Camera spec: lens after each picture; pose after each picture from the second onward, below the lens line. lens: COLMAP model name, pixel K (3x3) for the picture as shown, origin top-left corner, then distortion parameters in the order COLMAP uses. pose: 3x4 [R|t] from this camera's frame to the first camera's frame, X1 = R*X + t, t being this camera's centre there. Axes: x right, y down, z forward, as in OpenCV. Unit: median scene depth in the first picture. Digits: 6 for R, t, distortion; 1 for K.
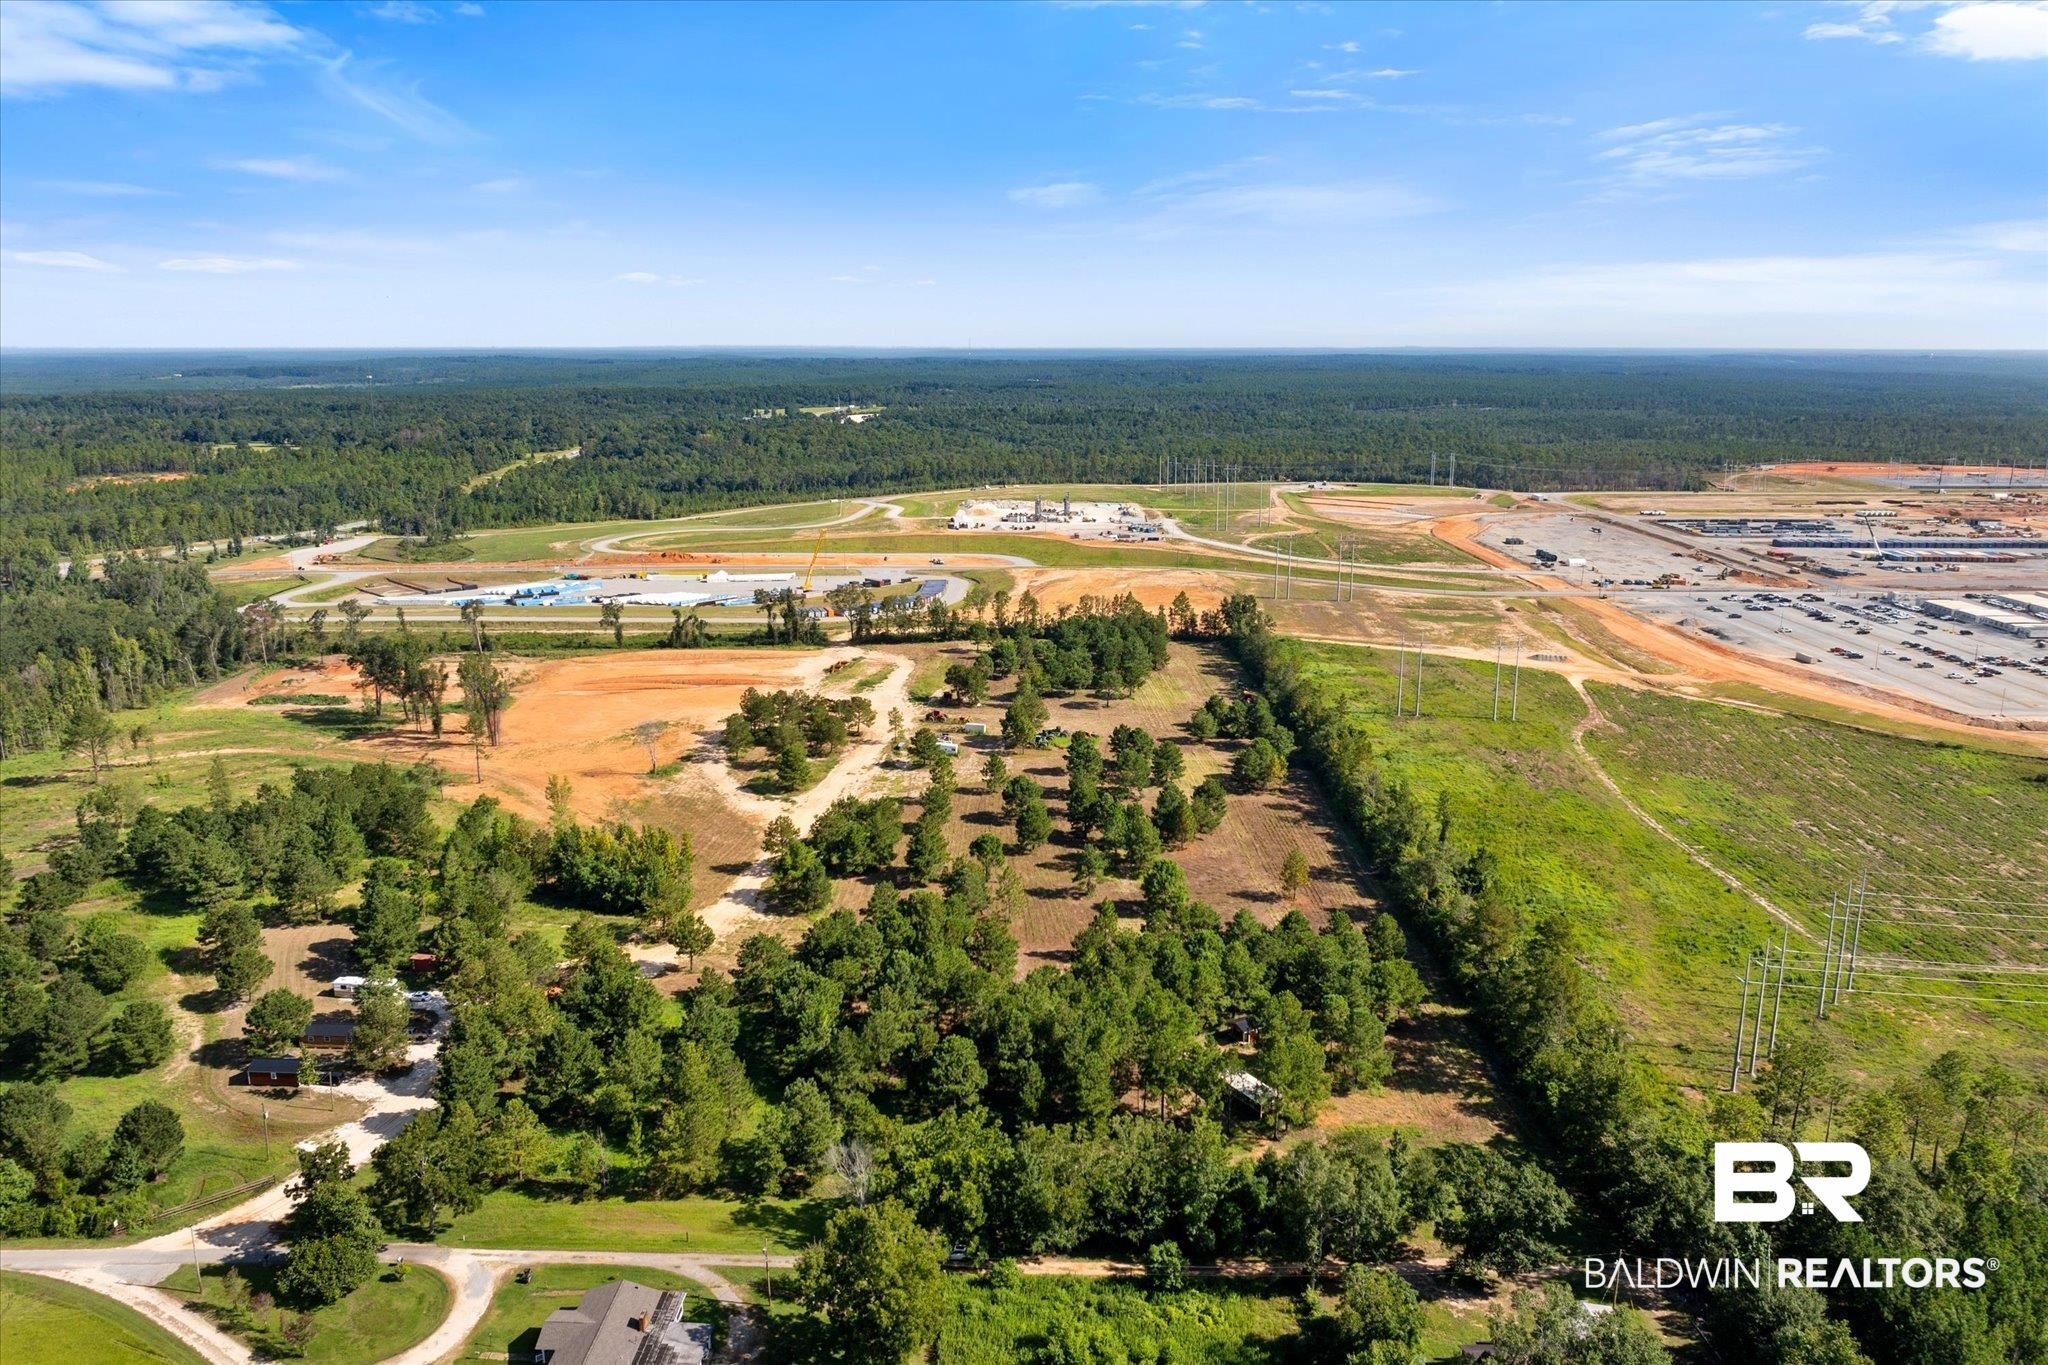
lens RADIAL K [[1444.8, 0, 1024.0], [0, 1444.8, 682.5], [0, 0, 1]] dist [-0.004032, -0.000940]
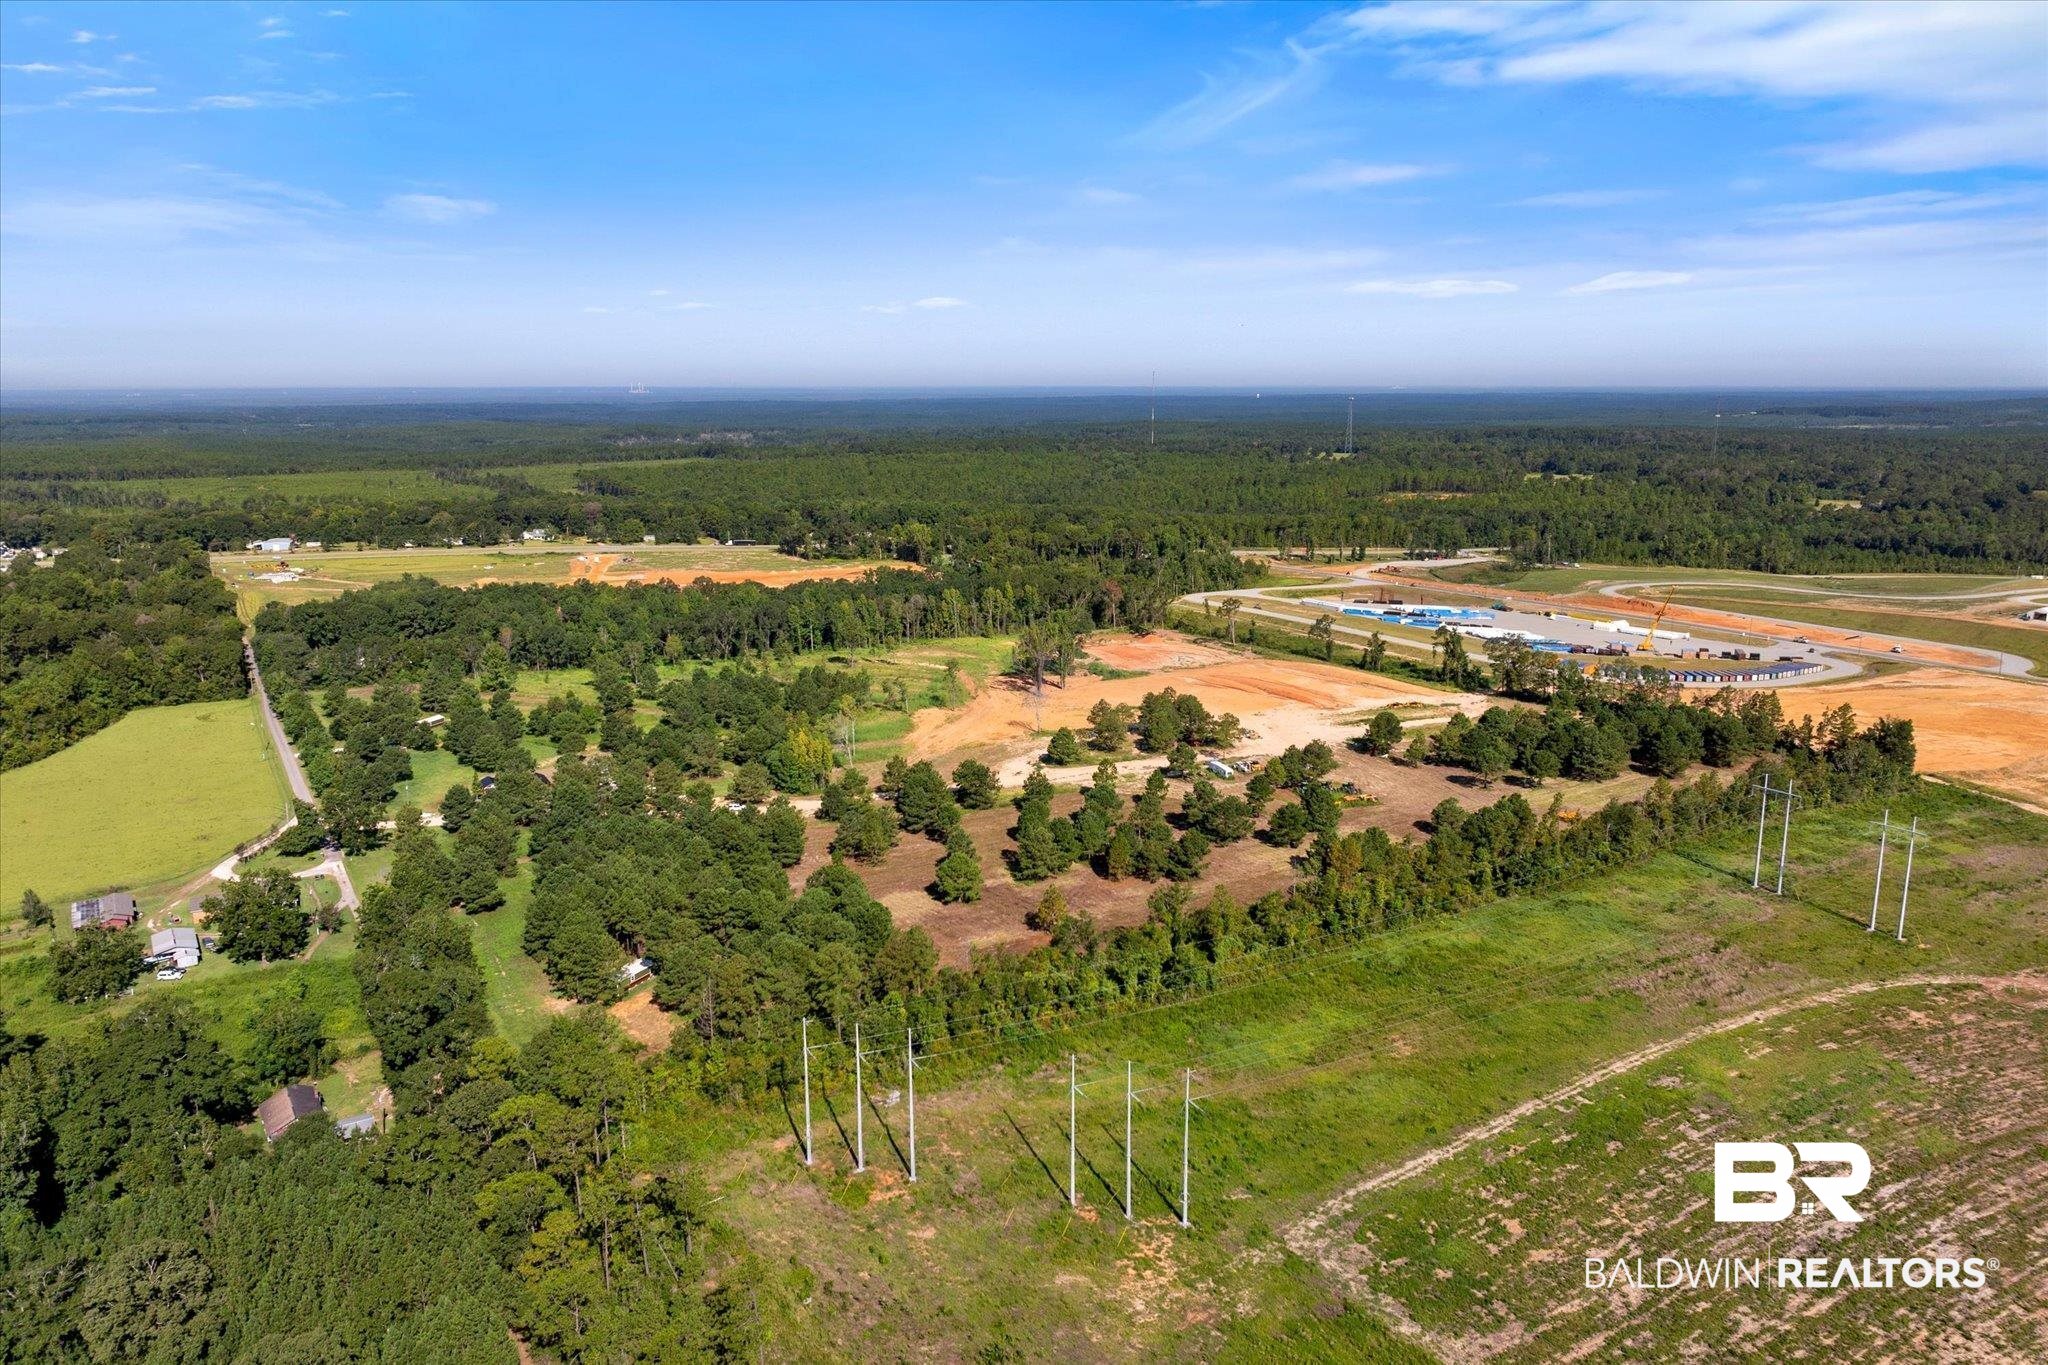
lens RADIAL K [[1444.8, 0, 1024.0], [0, 1444.8, 682.5], [0, 0, 1]] dist [-0.004032, -0.000940]
pose [[0.514459, 0.169497, -0.840596, 0.516387], [-0.191966, 0.978156, 0.079748, -0.050444], [0.835752, 0.120339, 0.535759, 0.224363]]
